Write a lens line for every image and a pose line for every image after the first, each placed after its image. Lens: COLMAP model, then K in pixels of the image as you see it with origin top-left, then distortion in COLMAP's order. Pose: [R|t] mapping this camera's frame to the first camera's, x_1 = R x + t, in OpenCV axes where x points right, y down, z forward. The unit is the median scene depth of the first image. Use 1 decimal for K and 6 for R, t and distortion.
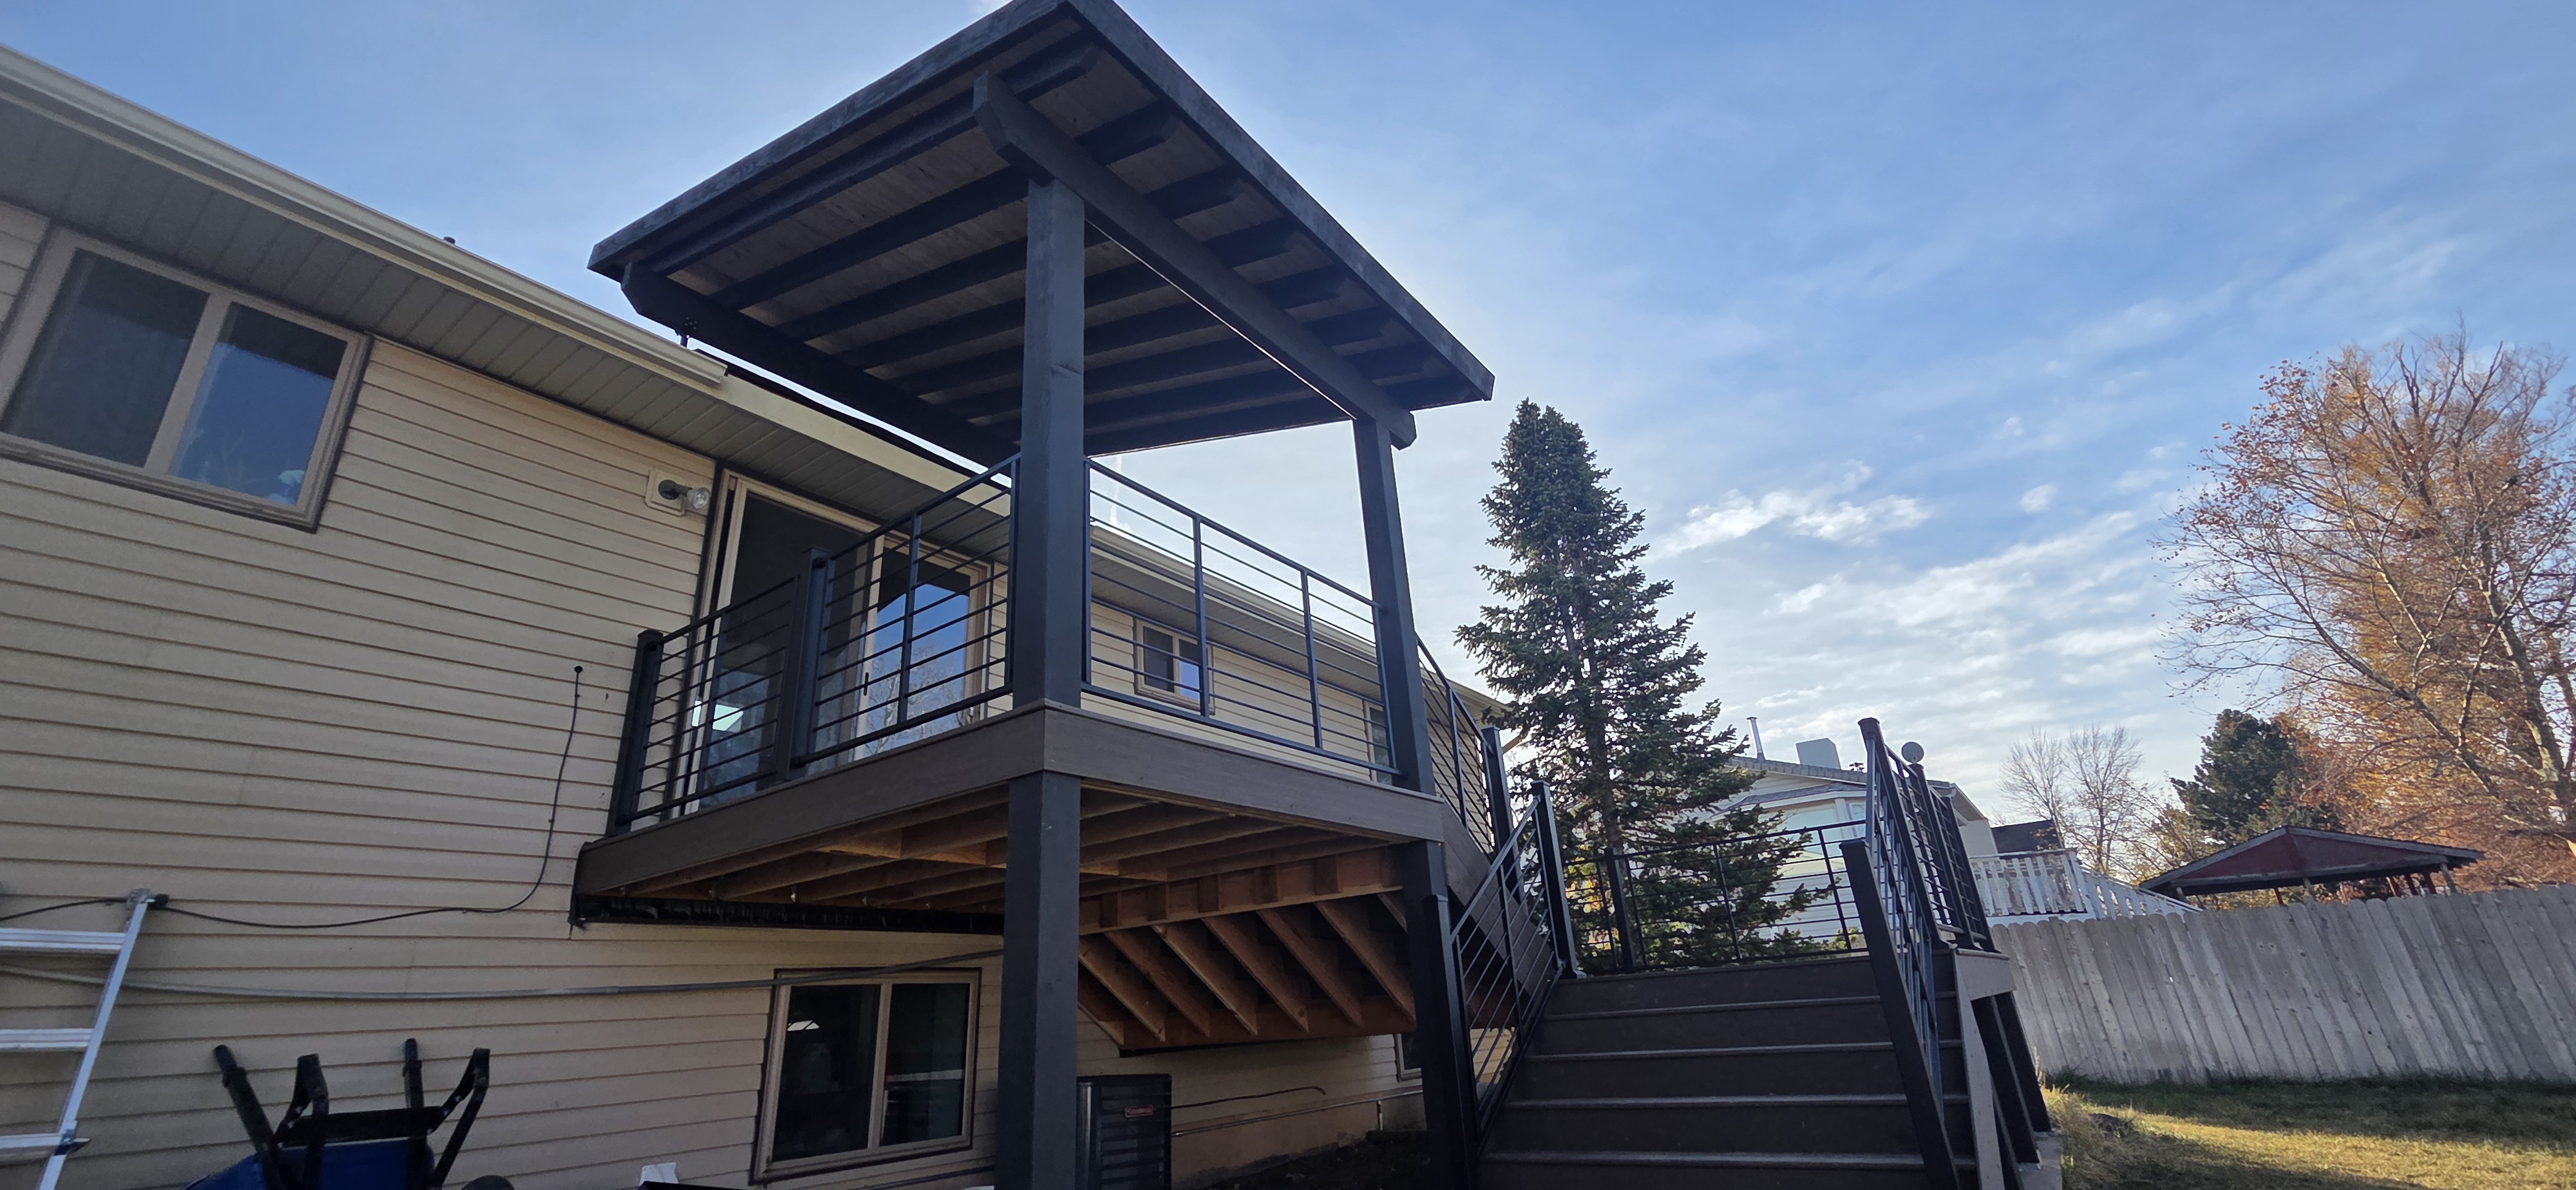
lens RADIAL K [[1040.5, 0, 1288.0], [0, 1040.5, 595.0], [0, 0, 1]] dist [0.002631, 0.000182]
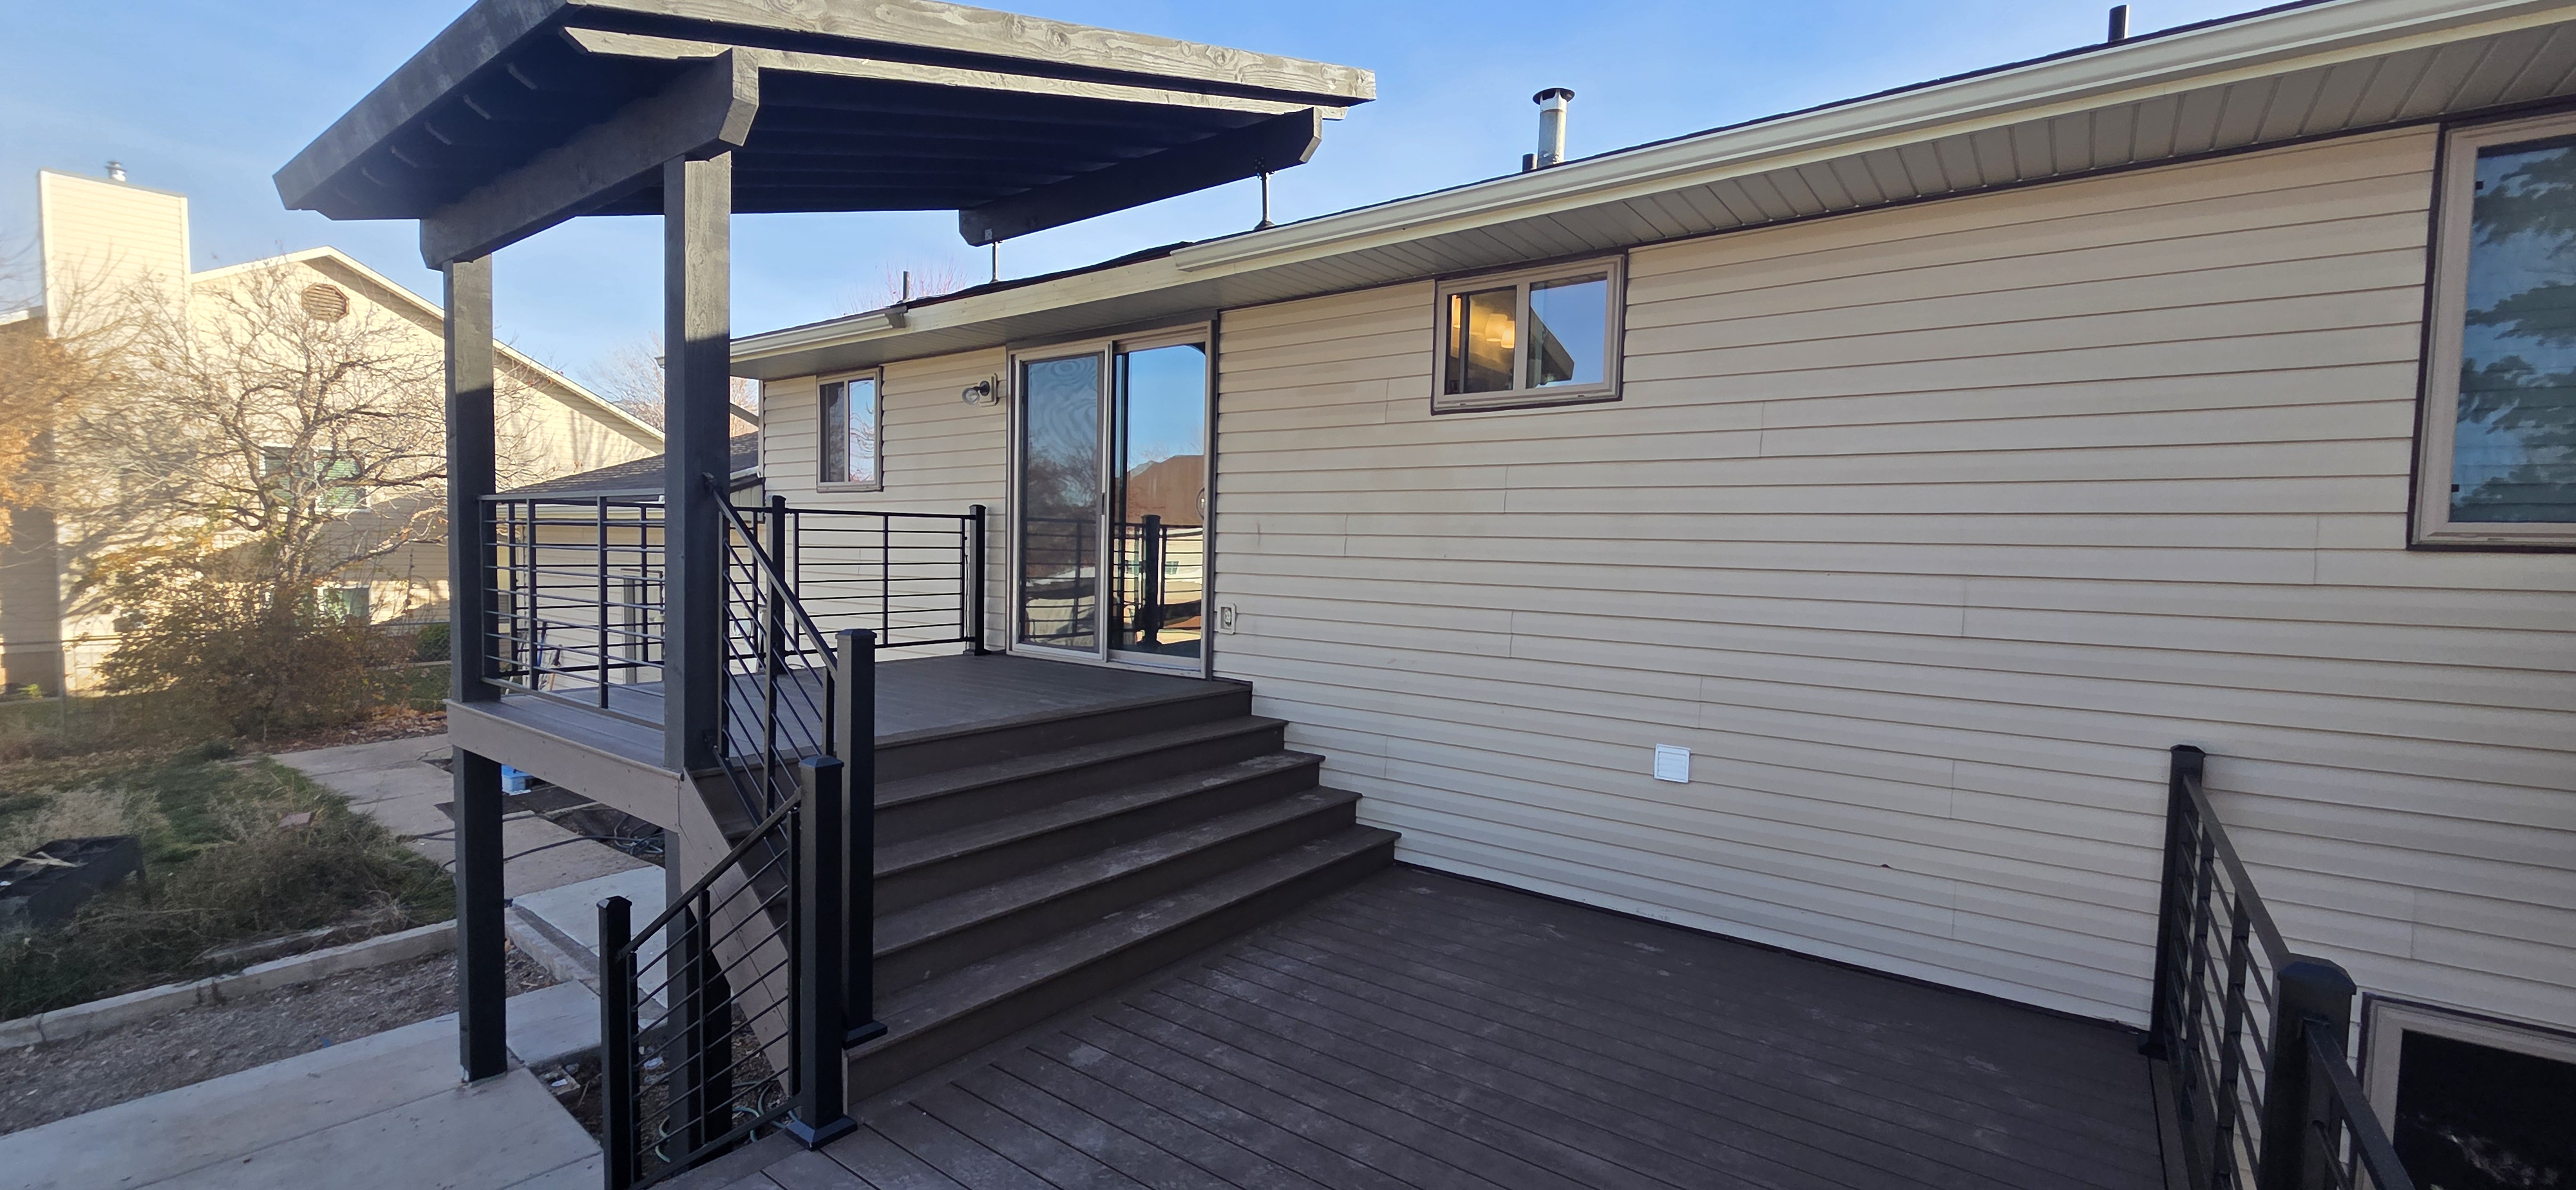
lens RADIAL K [[1045.9, 0, 1288.0], [0, 1045.9, 595.0], [0, 0, 1]] dist [0.000052, -0.000145]
pose [[-0.017403, 0.118905, -0.992753, 0.370224], [0.364912, 0.925169, 0.104413, 0.070946], [0.930880, -0.360450, -0.059491, 0.659442]]
